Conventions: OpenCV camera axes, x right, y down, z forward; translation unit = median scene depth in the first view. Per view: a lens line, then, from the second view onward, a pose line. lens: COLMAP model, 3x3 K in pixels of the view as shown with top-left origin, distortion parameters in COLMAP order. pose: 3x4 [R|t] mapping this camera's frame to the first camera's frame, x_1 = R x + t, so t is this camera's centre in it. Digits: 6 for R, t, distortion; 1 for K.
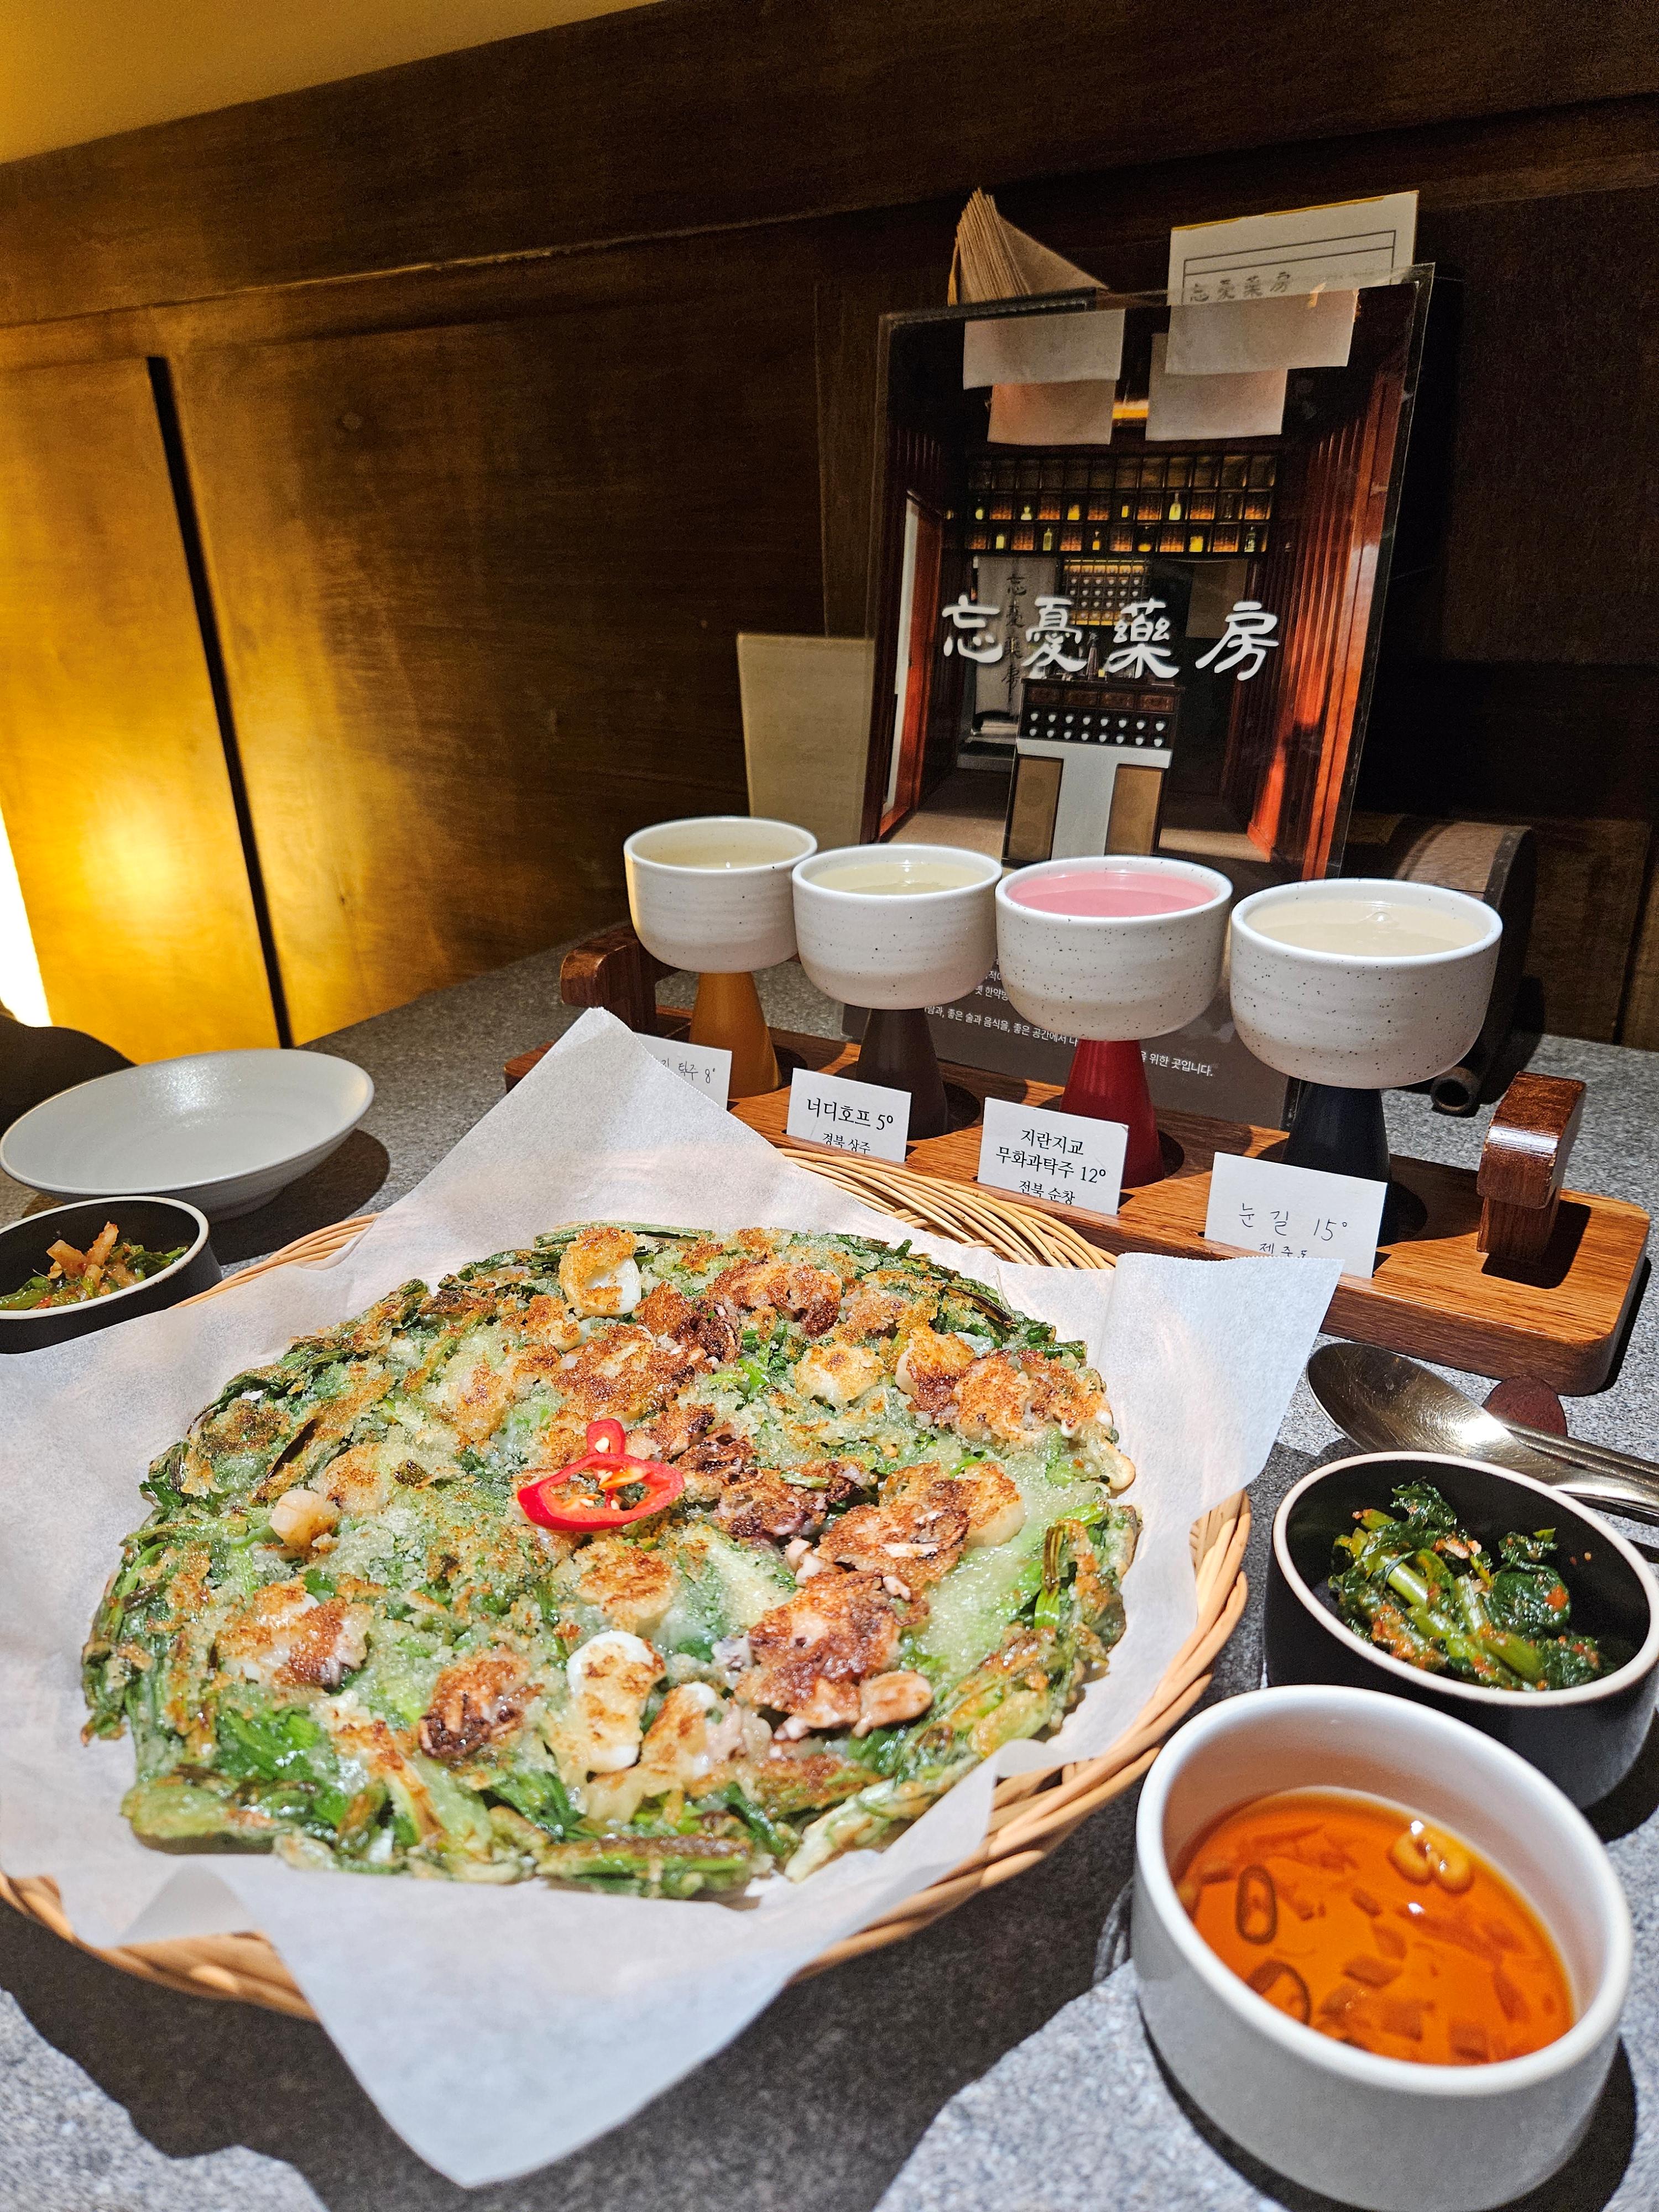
lens RADIAL K [[1528.4, 0, 826.5], [0, 1528.4, 1105.6], [0, 0, 1]] dist [0.048099, -0.051368]
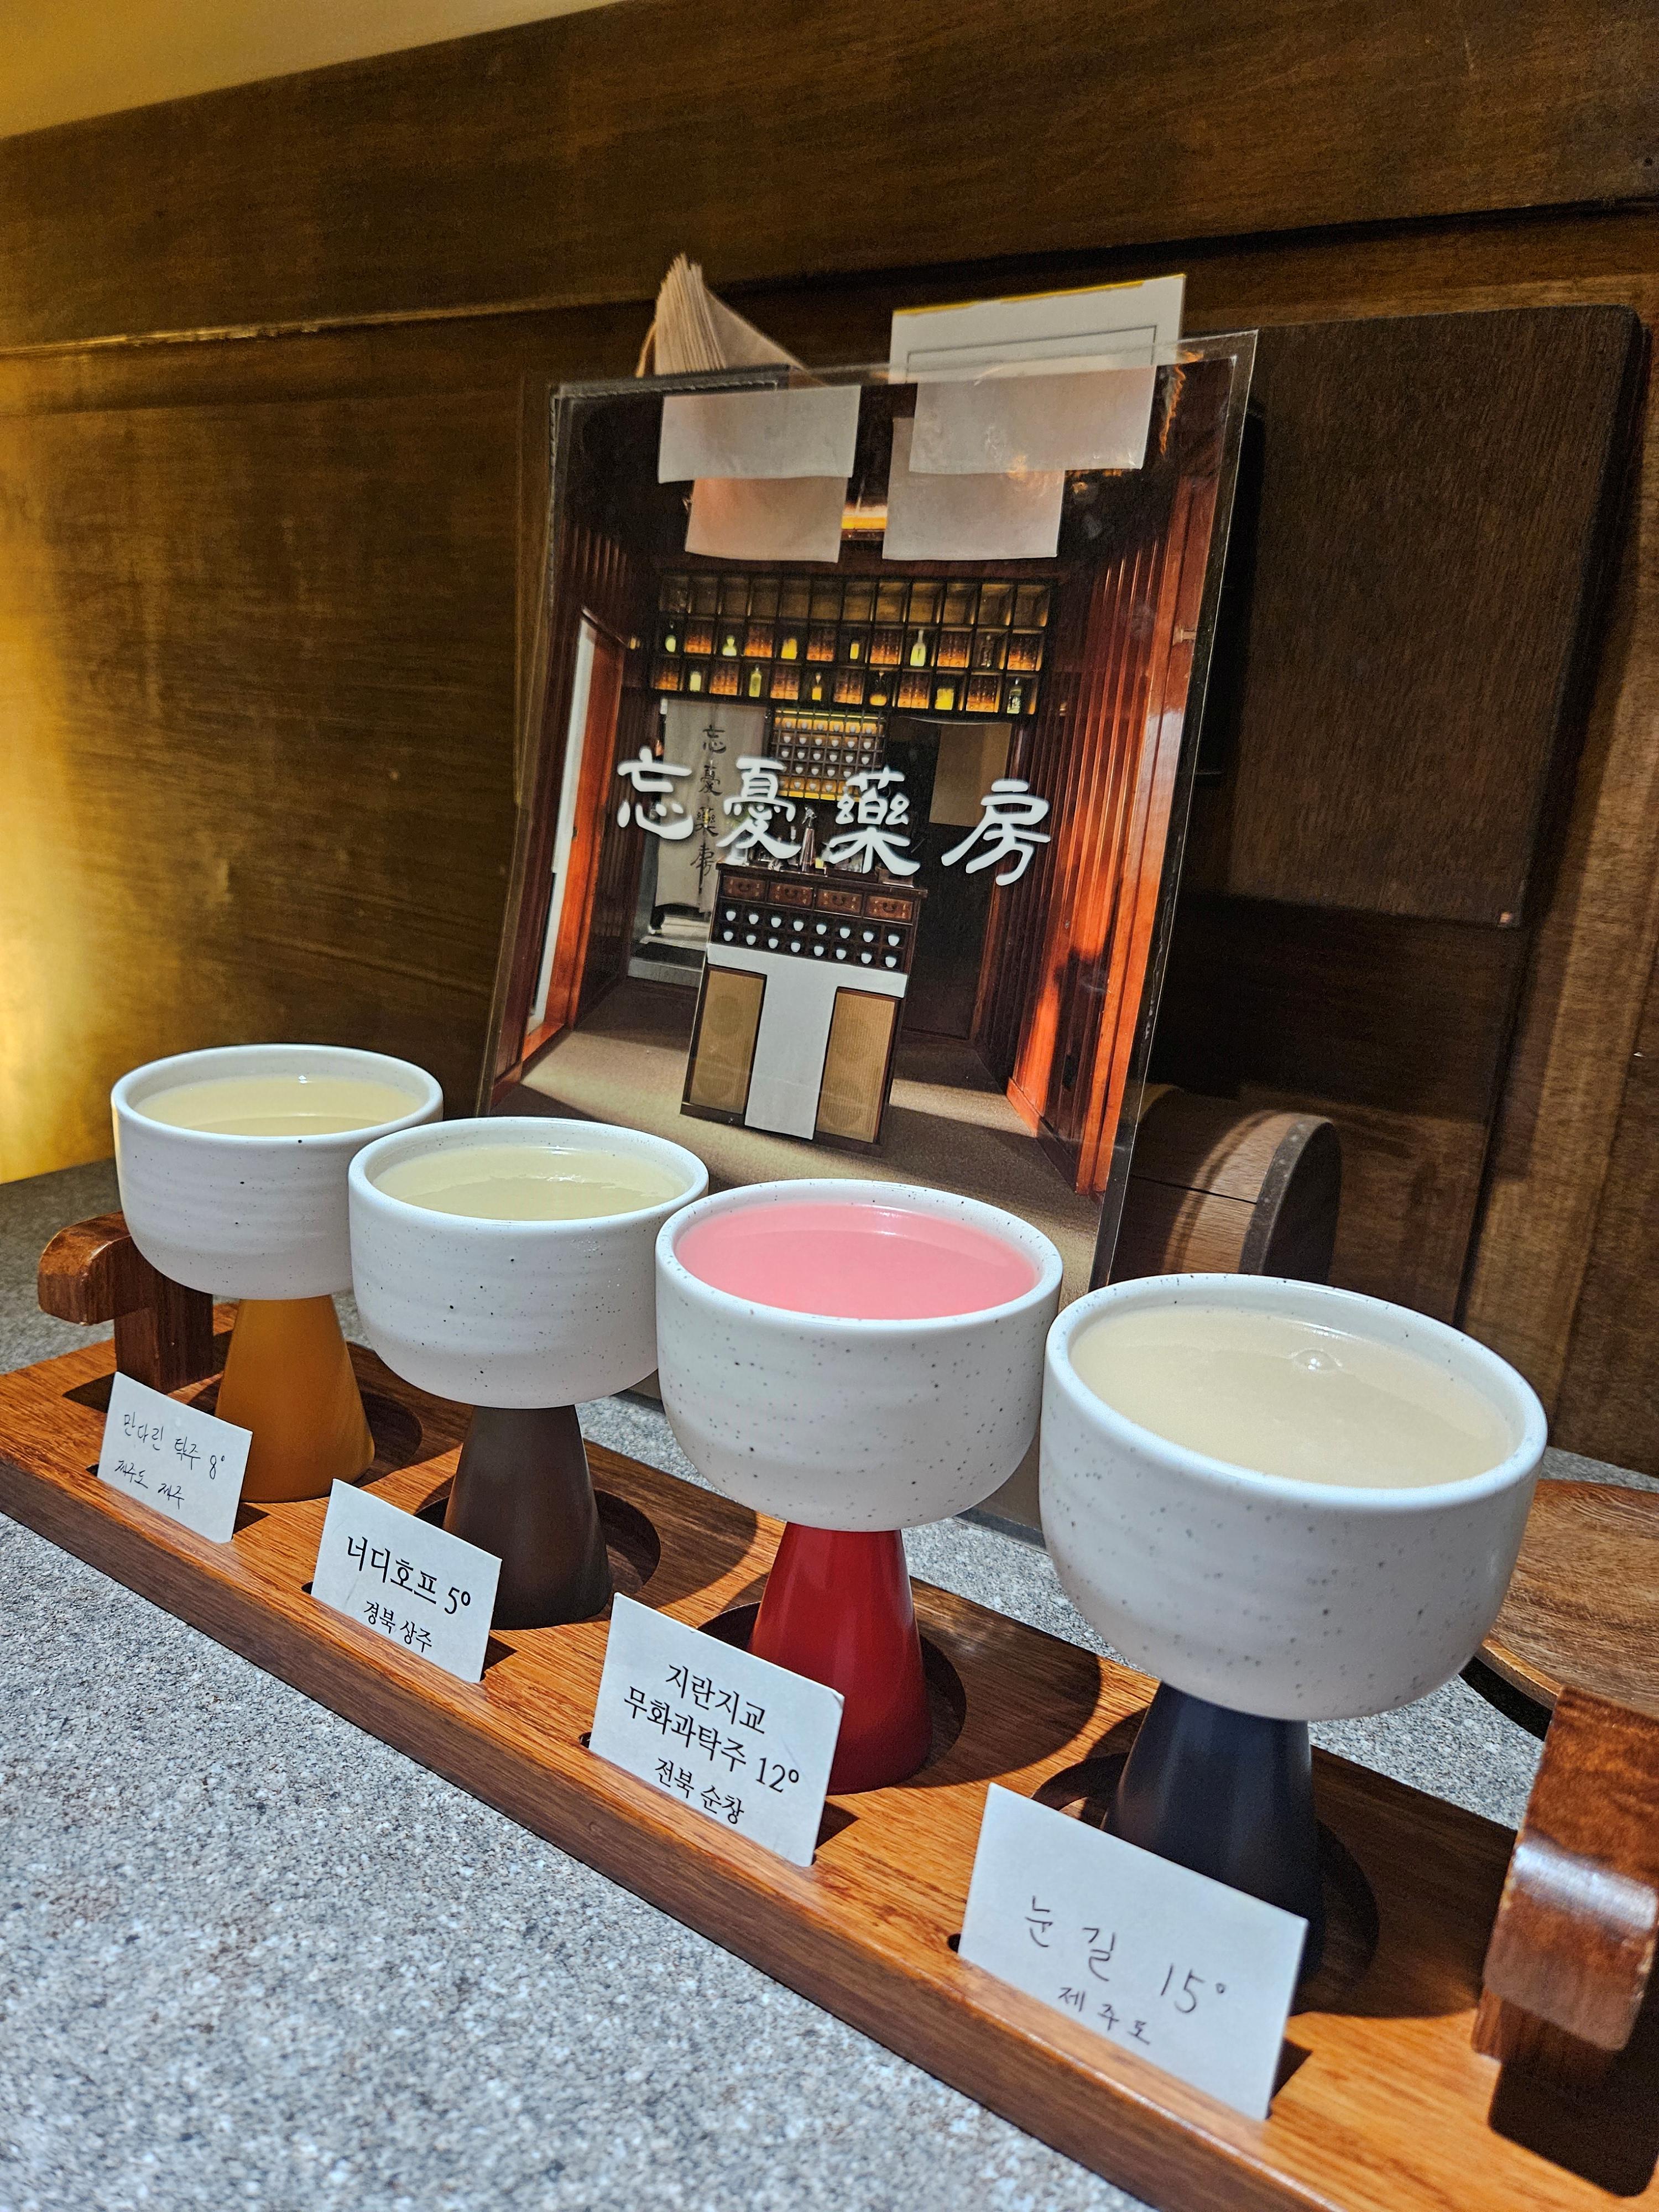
lens RADIAL K [[1528.4, 0, 876.1], [0, 1528.4, 1090.5], [0, 0, 1]] dist [0.048099, -0.051368]
pose [[0.990752, 0.064522, 0.119363, 0.134926], [-0.045524, 0.986780, -0.155539, -0.069556], [-0.127820, 0.148667, 0.980592, 0.326397]]
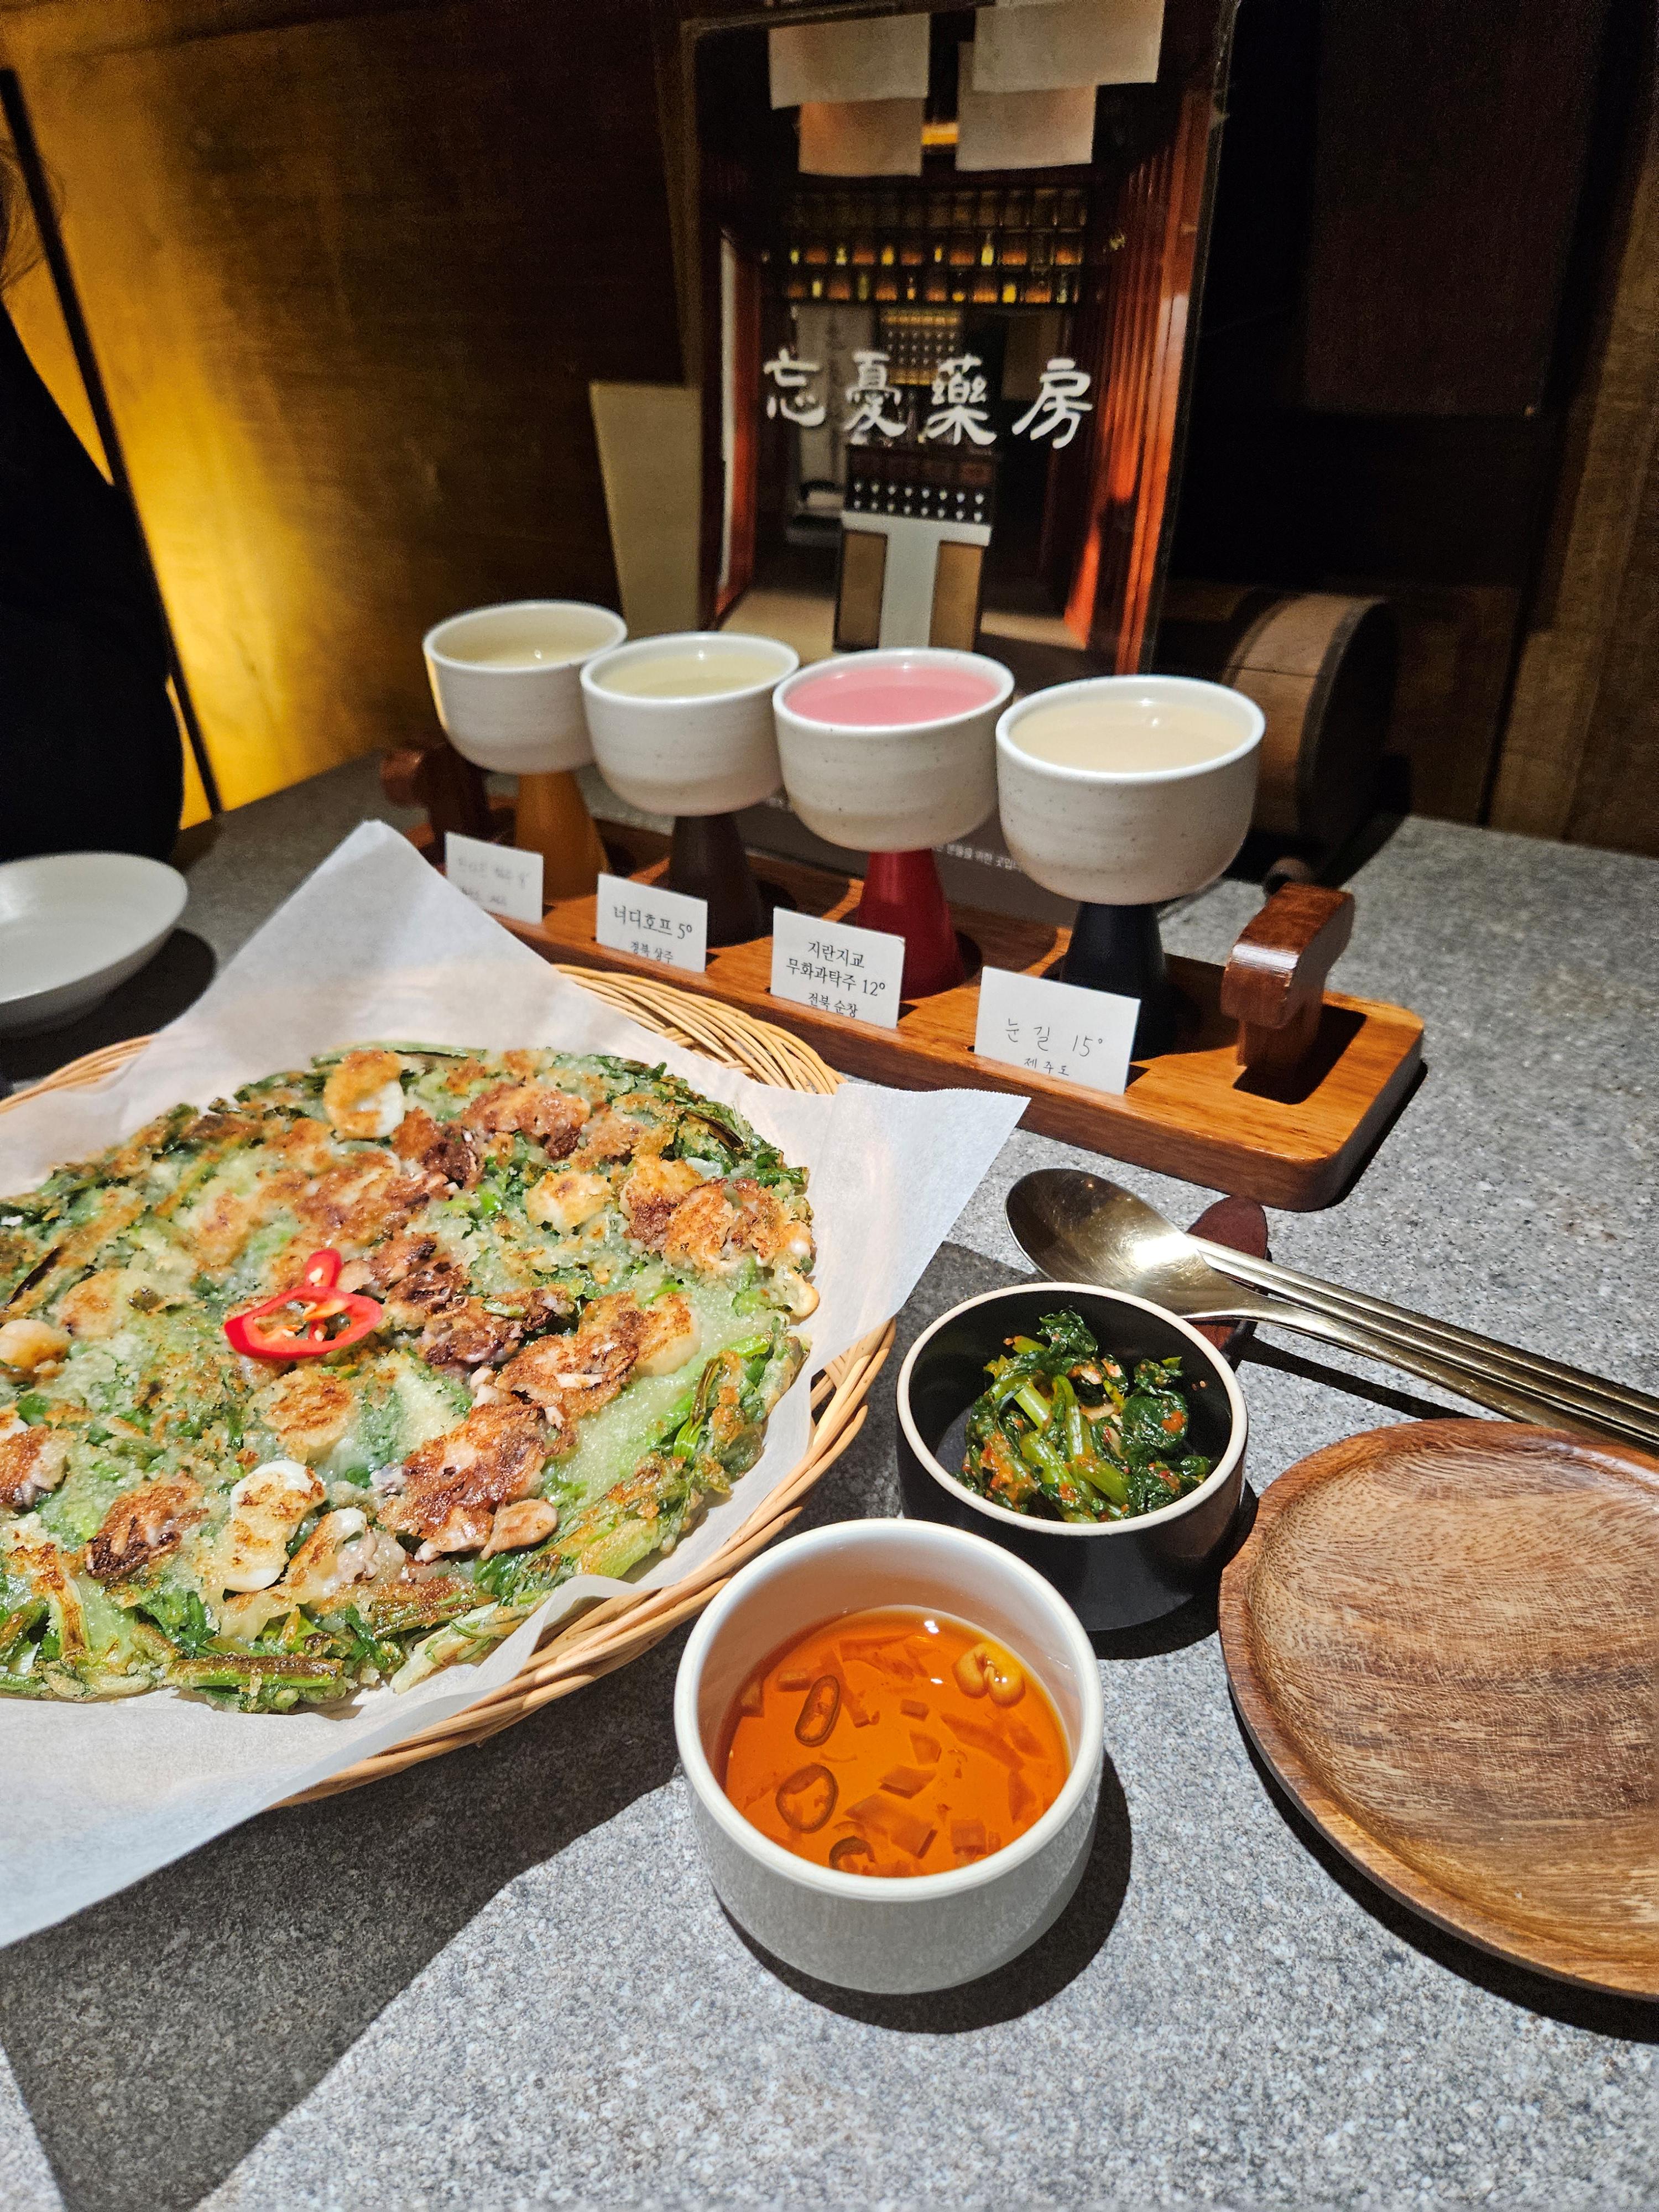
lens RADIAL K [[1528.4, 0, 814.2], [0, 1528.4, 1109.6], [0, 0, 1]] dist [0.048099, -0.051368]
pose [[0.999171, -0.006421, -0.040198, 0.158638], [0.013325, 0.984671, 0.173915, -0.045570], [0.038465, -0.174306, 0.983940, 0.001409]]
